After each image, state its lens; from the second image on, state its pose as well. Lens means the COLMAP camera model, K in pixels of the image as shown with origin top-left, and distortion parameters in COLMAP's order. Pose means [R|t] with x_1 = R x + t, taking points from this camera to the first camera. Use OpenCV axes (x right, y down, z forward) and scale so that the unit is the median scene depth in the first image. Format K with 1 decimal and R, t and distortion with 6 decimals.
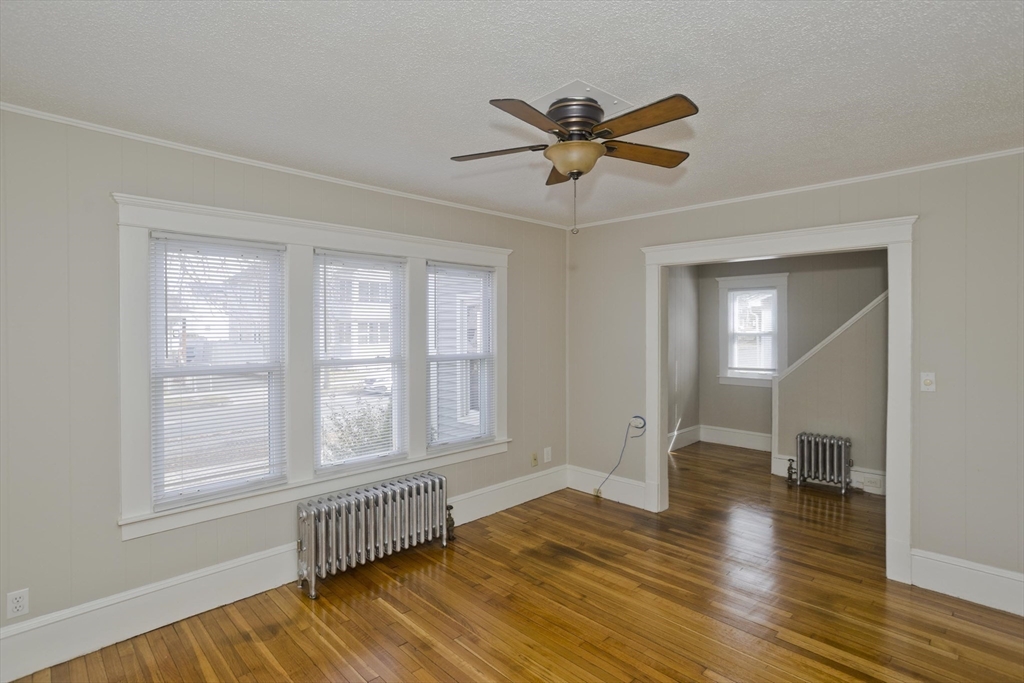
lens RADIAL K [[511.4, 0, 512.0], [0, 511.4, 341.5], [0, 0, 1]] dist [-0.049457, 0.030035]
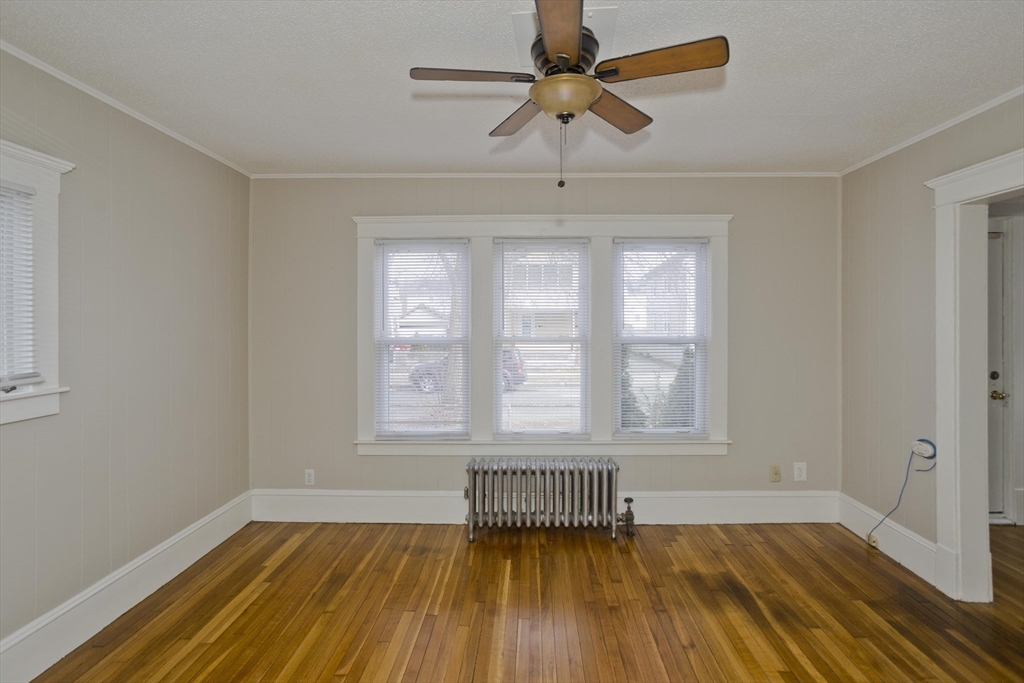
lens RADIAL K [[495.0, 0, 493.5], [0, 495.0, 327.2], [0, 0, 1]] dist [-0.050456, 0.027751]
pose [[0.696163, 0.012635, -0.717773, 0.388776], [-0.016977, 0.999855, 0.001135, 0.013402], [0.717683, 0.011395, 0.696276, 0.213050]]
